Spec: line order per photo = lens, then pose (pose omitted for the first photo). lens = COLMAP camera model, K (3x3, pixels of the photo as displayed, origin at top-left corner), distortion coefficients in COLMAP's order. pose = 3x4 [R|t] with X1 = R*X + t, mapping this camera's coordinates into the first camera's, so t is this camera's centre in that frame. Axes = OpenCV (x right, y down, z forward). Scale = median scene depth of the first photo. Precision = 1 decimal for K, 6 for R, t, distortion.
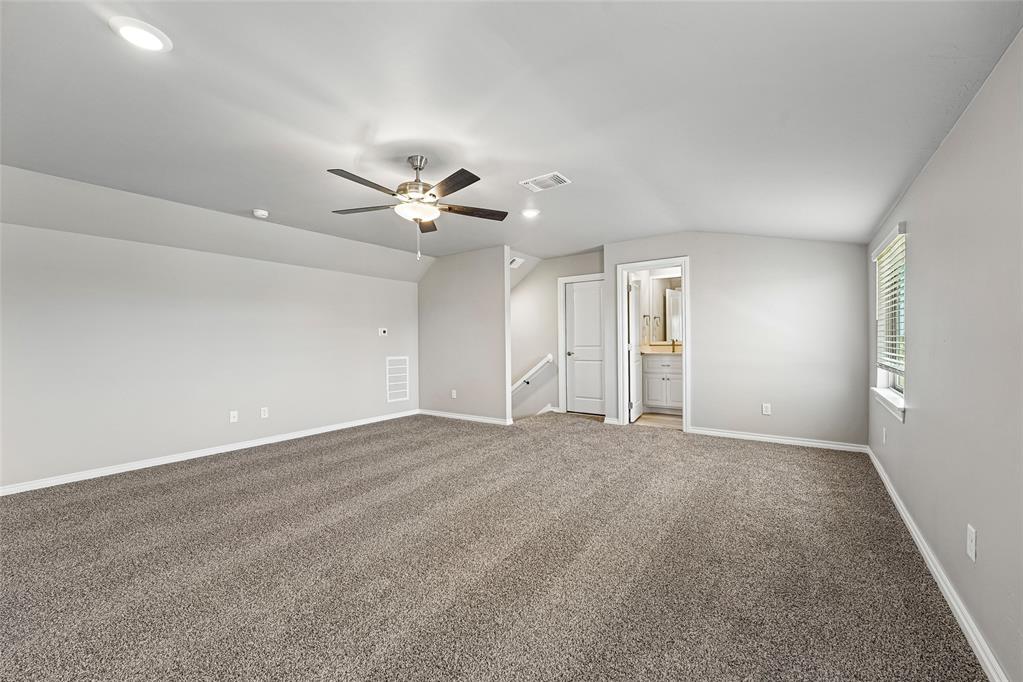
lens RADIAL K [[410.8, 0, 511.5], [0, 410.8, 340.0], [0, 0, 1]] dist [0.000260, 0.000214]
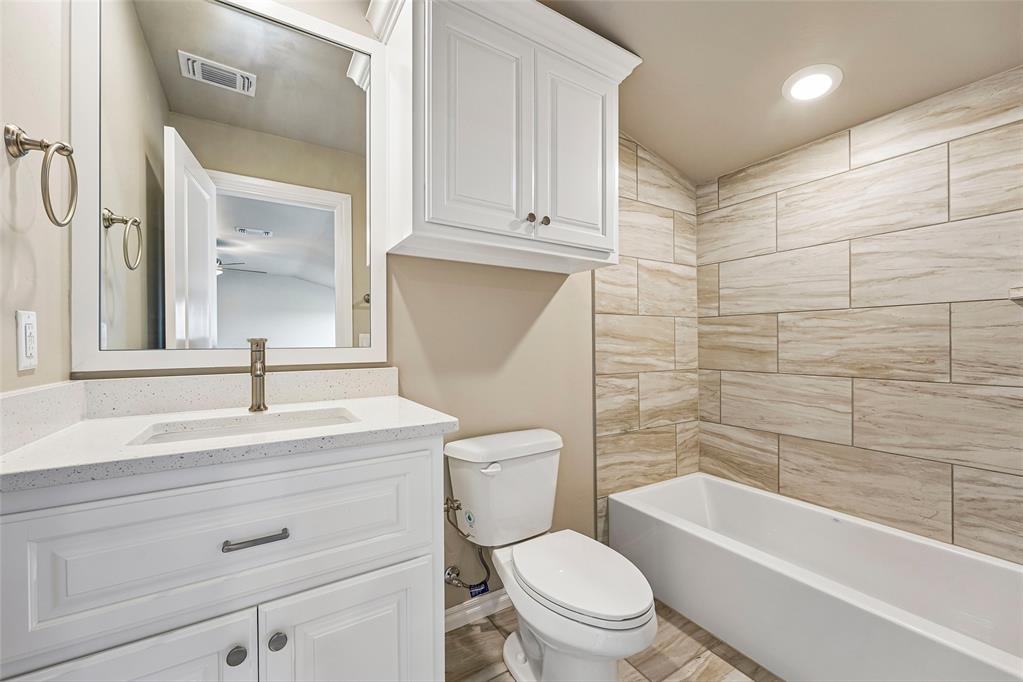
lens RADIAL K [[410.8, 0, 511.6], [0, 410.8, 341.3], [0, 0, 1]] dist [0.000260, 0.000214]
pose [[0.388478, 0.002692, 0.921454, 0.277253], [0.003556, 0.999984, -0.004420, 0.001977], [-0.921451, 0.004993, 0.388462, 0.843025]]
